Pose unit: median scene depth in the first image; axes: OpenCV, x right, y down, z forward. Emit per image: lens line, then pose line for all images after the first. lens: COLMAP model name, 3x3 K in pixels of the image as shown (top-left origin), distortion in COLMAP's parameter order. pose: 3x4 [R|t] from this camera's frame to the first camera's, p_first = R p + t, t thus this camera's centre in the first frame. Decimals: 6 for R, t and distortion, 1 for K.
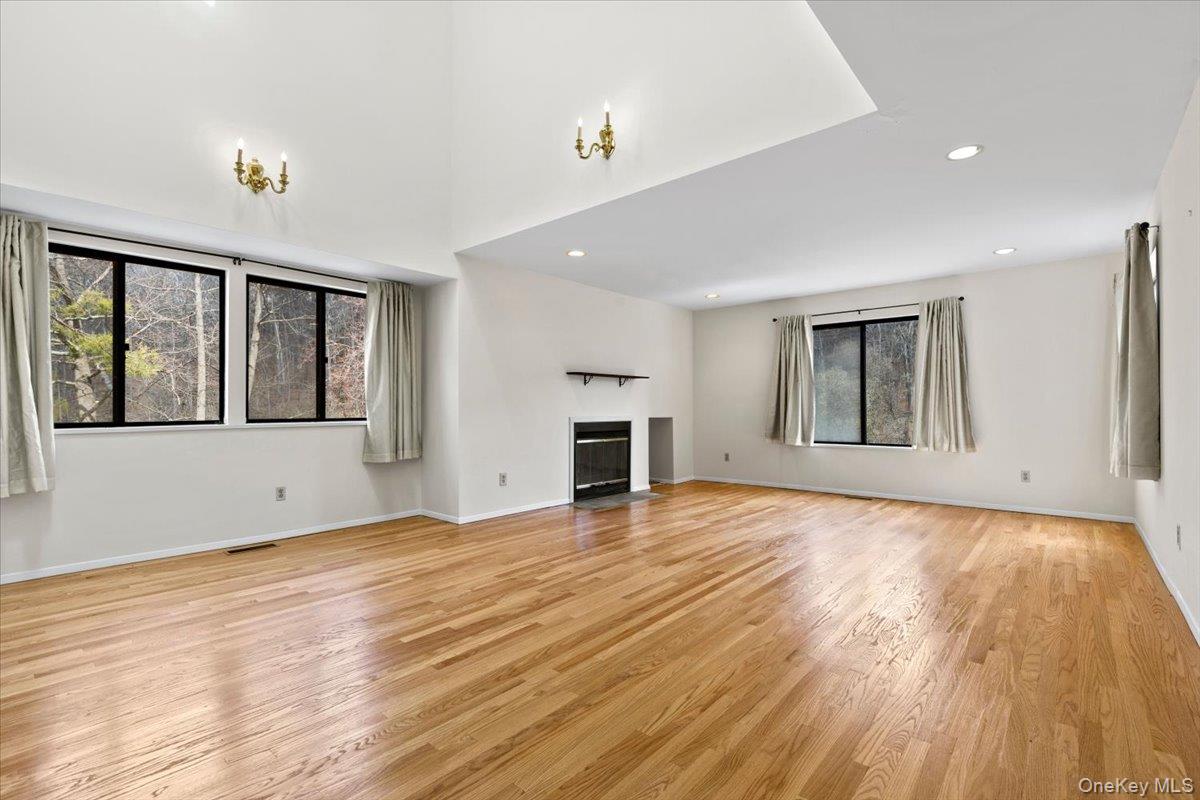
lens RADIAL K [[539.2, 0, 610.8], [0, 539.2, 403.7], [0, 0, 1]] dist [-0.000246, -0.000405]
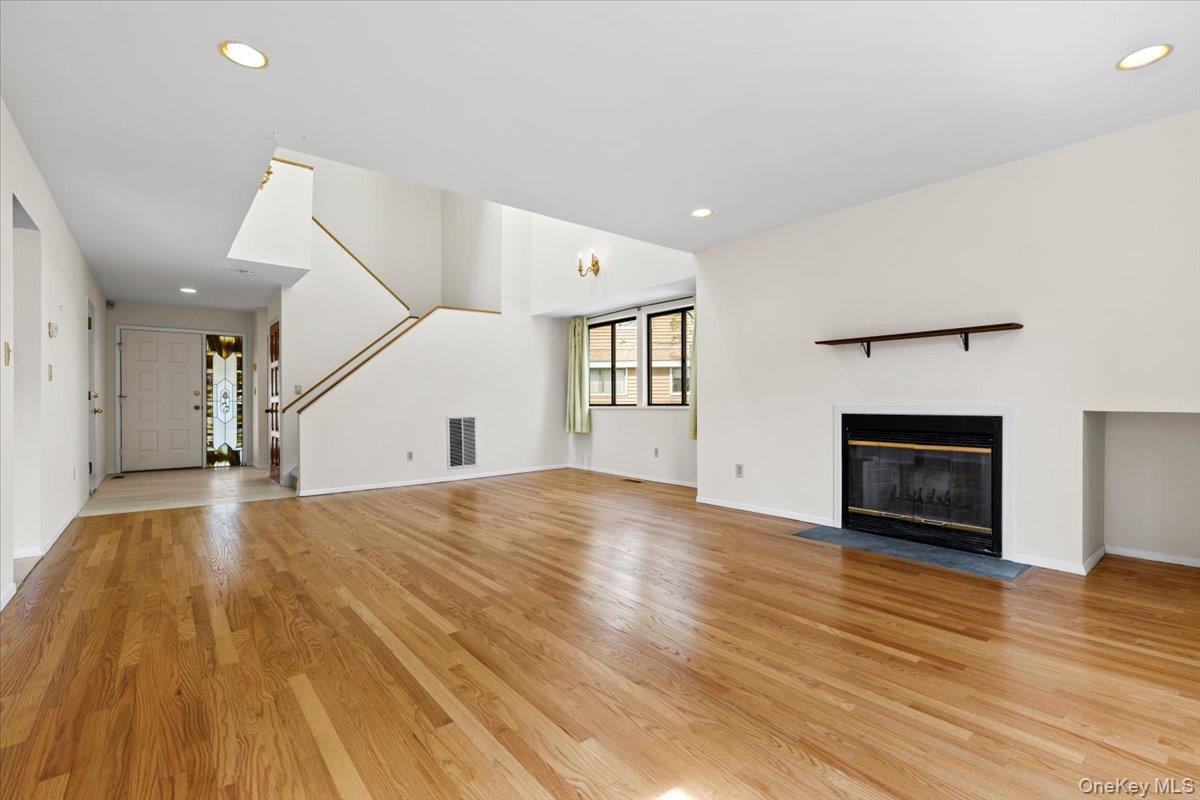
lens RADIAL K [[532.7, 0, 603.7], [0, 532.7, 408.4], [0, 0, 1]] dist [0.003160, 0.000520]
pose [[-0.173321, 0.007401, -0.984838, 0.651364], [0.013057, 0.999901, 0.005216, 0.020105], [0.984779, -0.011955, -0.173400, 0.807534]]
